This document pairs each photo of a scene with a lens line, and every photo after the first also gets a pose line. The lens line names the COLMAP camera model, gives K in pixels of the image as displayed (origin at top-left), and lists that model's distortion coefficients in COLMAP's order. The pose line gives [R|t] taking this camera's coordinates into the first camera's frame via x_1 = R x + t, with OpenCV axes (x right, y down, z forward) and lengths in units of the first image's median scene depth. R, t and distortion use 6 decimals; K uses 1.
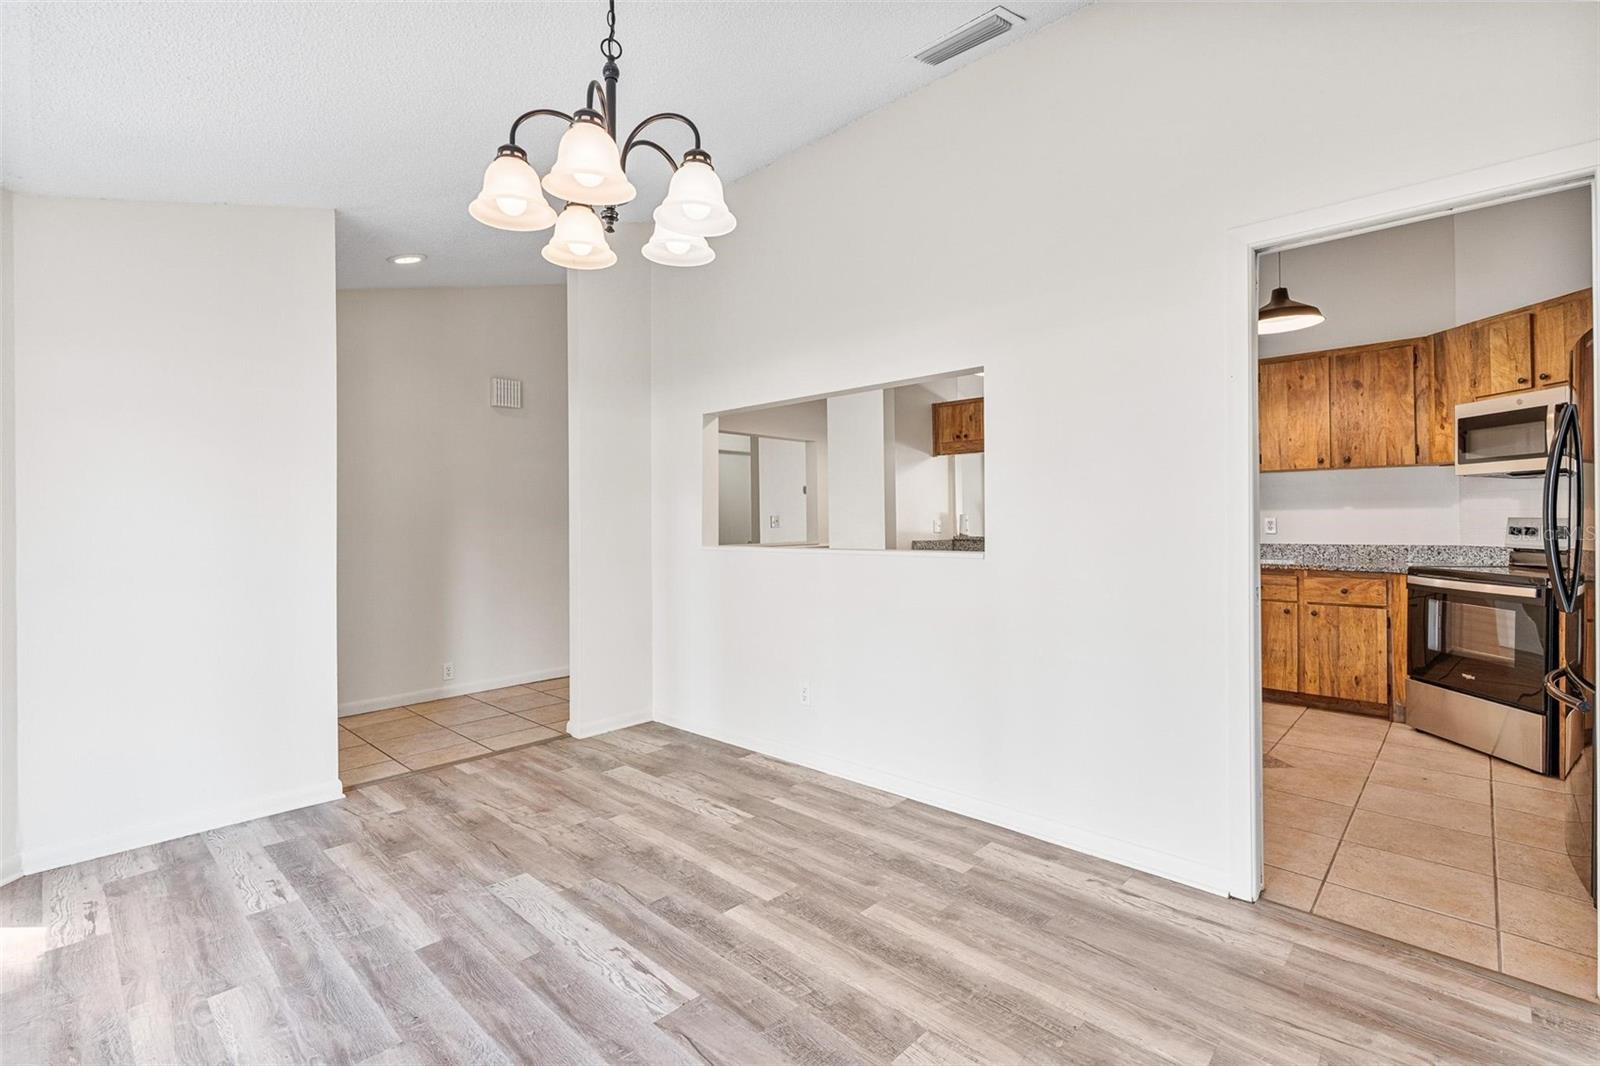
lens RADIAL K [[723.3, 0, 793.3], [0, 723.3, 527.2], [0, 0, 1]] dist [-0.004736, 0.000905]
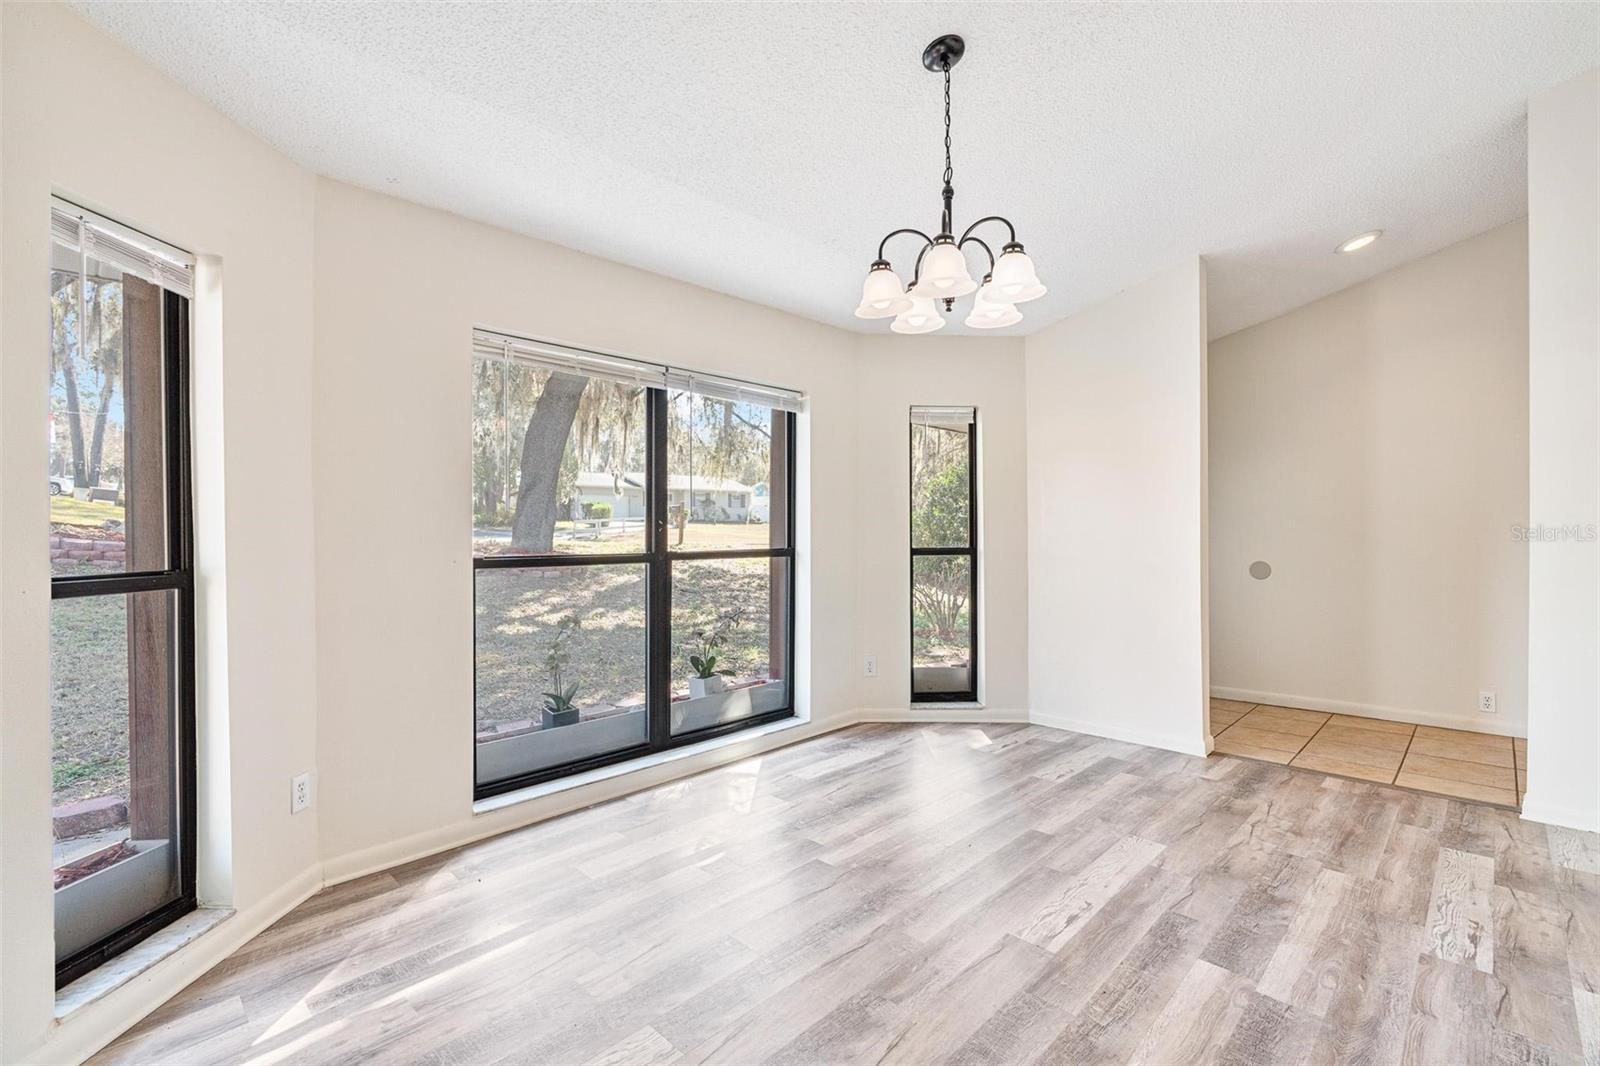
lens RADIAL K [[723.3, 0, 794.1], [0, 723.3, 533.3], [0, 0, 1]] dist [-0.004736, 0.000905]
pose [[-0.019341, 0.013029, -0.999728, 0.602705], [-0.001959, 0.999913, 0.013070, -0.001002], [0.999811, 0.002212, -0.019314, 0.391755]]
